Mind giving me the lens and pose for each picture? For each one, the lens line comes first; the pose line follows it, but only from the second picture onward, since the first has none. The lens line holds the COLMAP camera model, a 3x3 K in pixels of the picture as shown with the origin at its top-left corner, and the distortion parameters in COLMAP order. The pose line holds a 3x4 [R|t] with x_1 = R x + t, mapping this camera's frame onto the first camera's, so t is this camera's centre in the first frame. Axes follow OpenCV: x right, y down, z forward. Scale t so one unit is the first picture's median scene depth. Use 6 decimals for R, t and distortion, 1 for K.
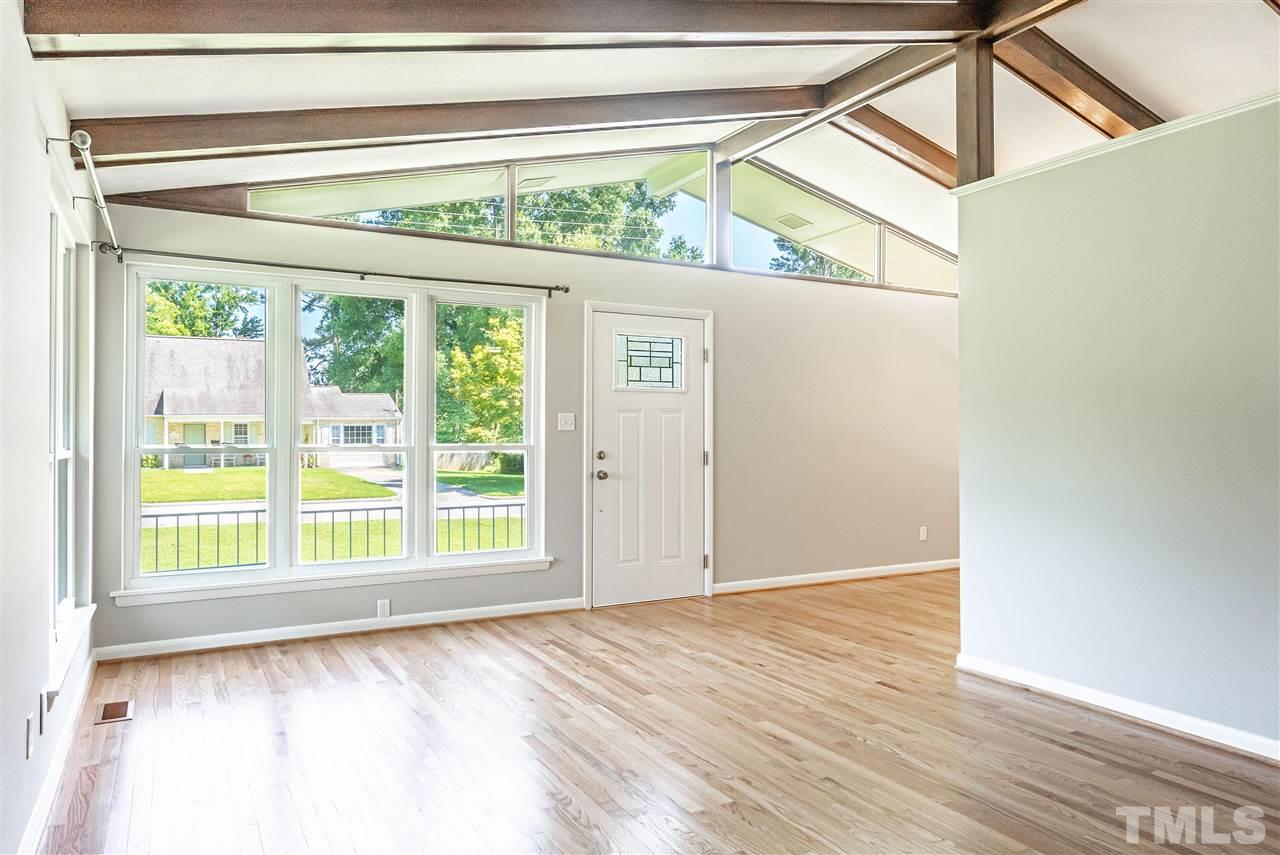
lens RADIAL K [[854.5, 0, 640.0], [0, 854.5, 427.5], [0, 0, 1]] dist [0.000668, 0.001429]
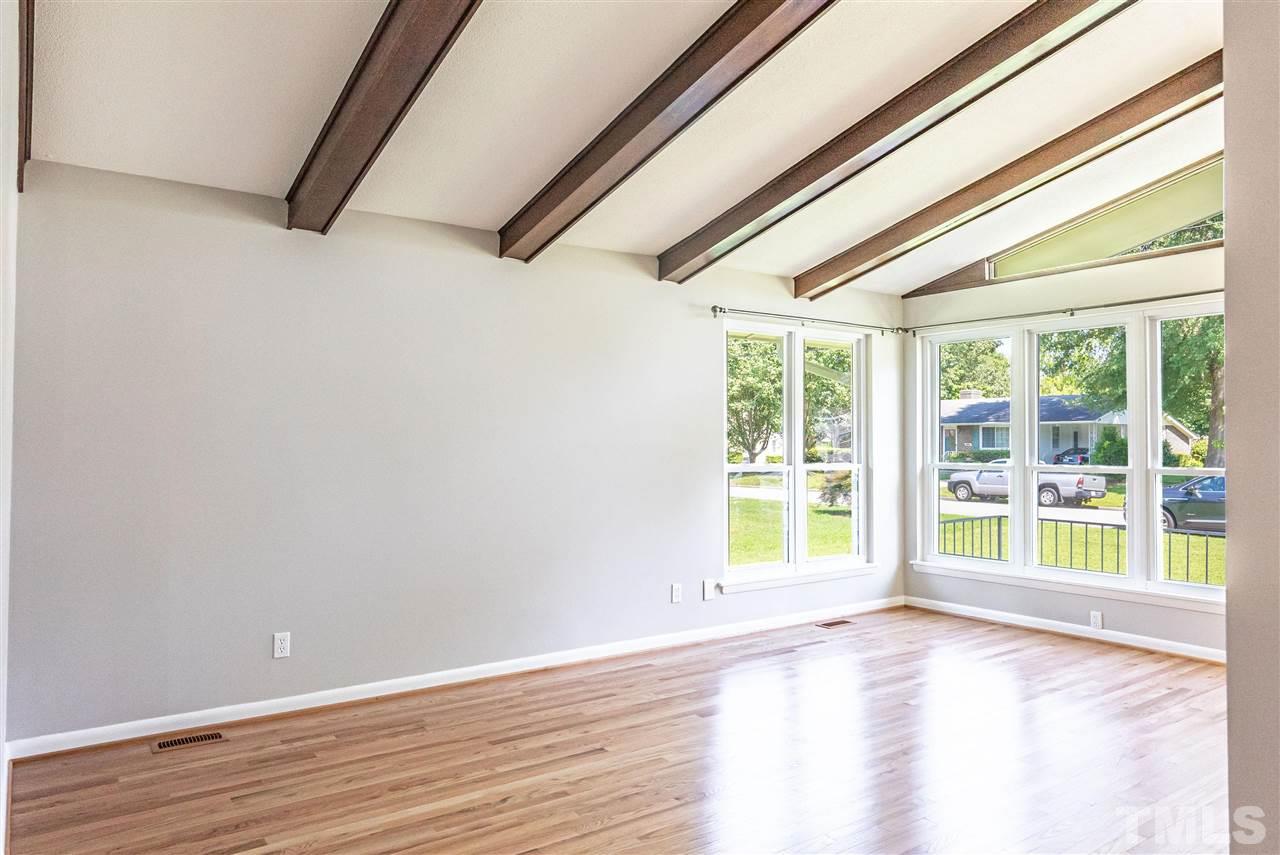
lens RADIAL K [[854.5, 0, 640.0], [0, 854.5, 427.5], [0, 0, 1]] dist [0.000668, 0.001429]
pose [[0.140641, -0.013337, -0.989971, 0.683843], [0.004812, 0.999907, -0.012788, -0.017240], [0.990049, -0.002965, 0.140692, 0.291153]]
